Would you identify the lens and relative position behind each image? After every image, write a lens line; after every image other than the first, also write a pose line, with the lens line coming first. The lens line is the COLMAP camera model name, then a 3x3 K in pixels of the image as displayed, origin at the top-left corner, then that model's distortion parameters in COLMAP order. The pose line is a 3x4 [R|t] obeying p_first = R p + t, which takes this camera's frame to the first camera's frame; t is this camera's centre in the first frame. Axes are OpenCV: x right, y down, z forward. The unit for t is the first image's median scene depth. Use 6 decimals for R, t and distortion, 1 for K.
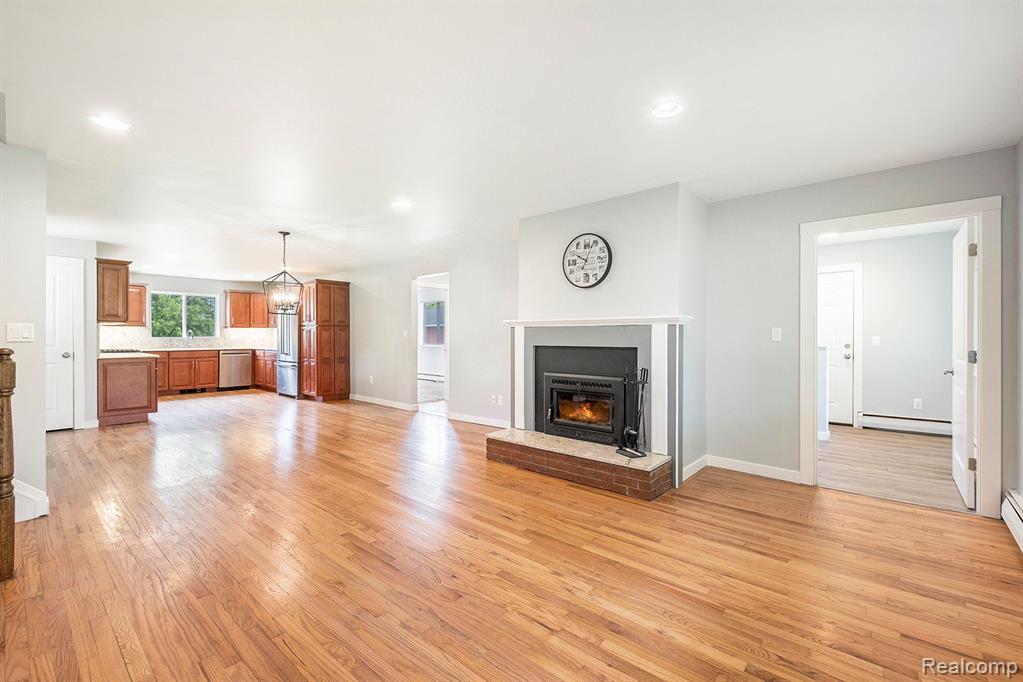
lens RADIAL K [[438.6, 0, 516.5], [0, 438.6, 339.3], [0, 0, 1]] dist [0.003617, 0.000194]
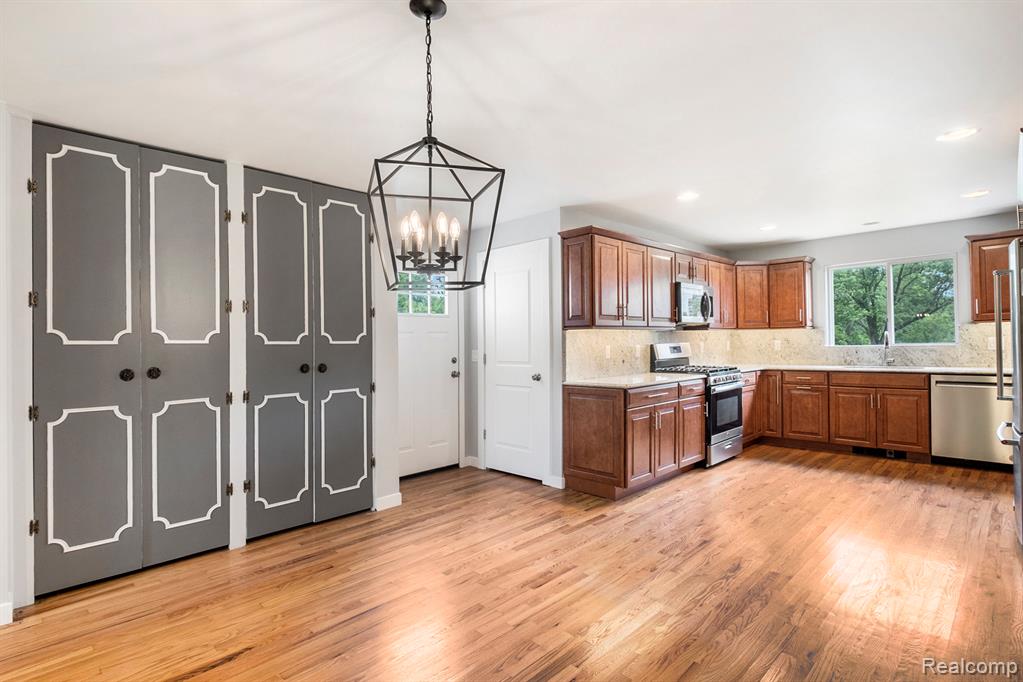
lens RADIAL K [[503.7, 0, 515.4], [0, 503.7, 347.4], [0, 0, 1]] dist [0.014953, 0.001090]
pose [[-0.074599, 0.002710, -0.997210, -0.119821], [0.012144, 0.999925, 0.001809, -0.008849], [0.997140, -0.011975, -0.074626, 0.612688]]
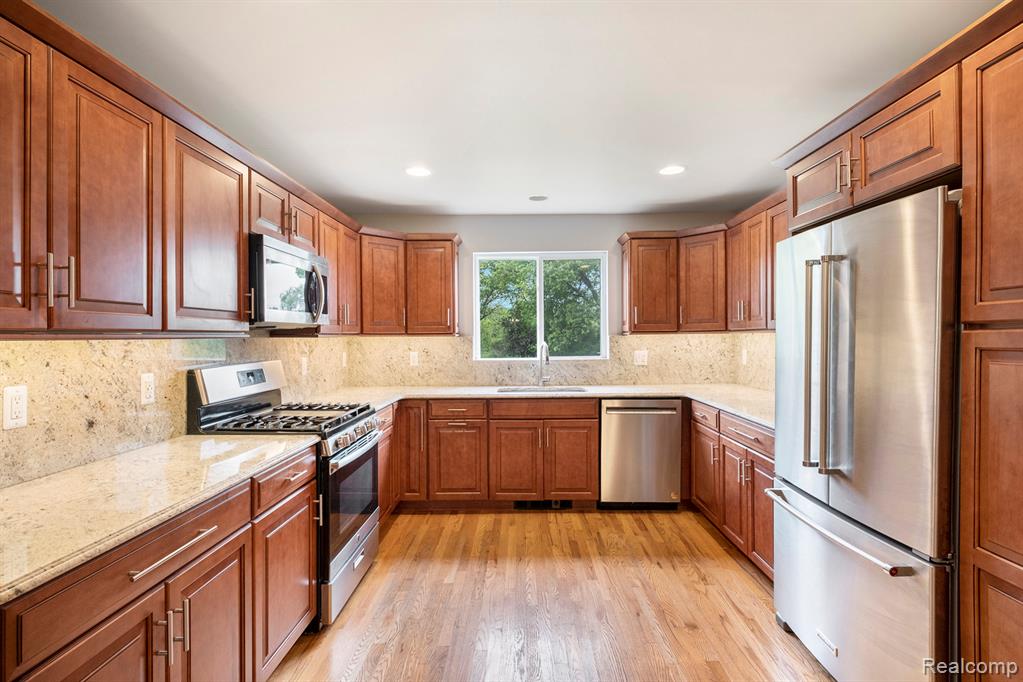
lens RADIAL K [[503.7, 0, 521.0], [0, 503.7, 343.1], [0, 0, 1]] dist [0.014953, 0.001090]
pose [[0.644051, -0.001299, -0.764982, -0.404243], [0.006691, 0.999970, 0.003935, -0.022477], [0.764954, -0.007653, 0.644040, 0.687467]]
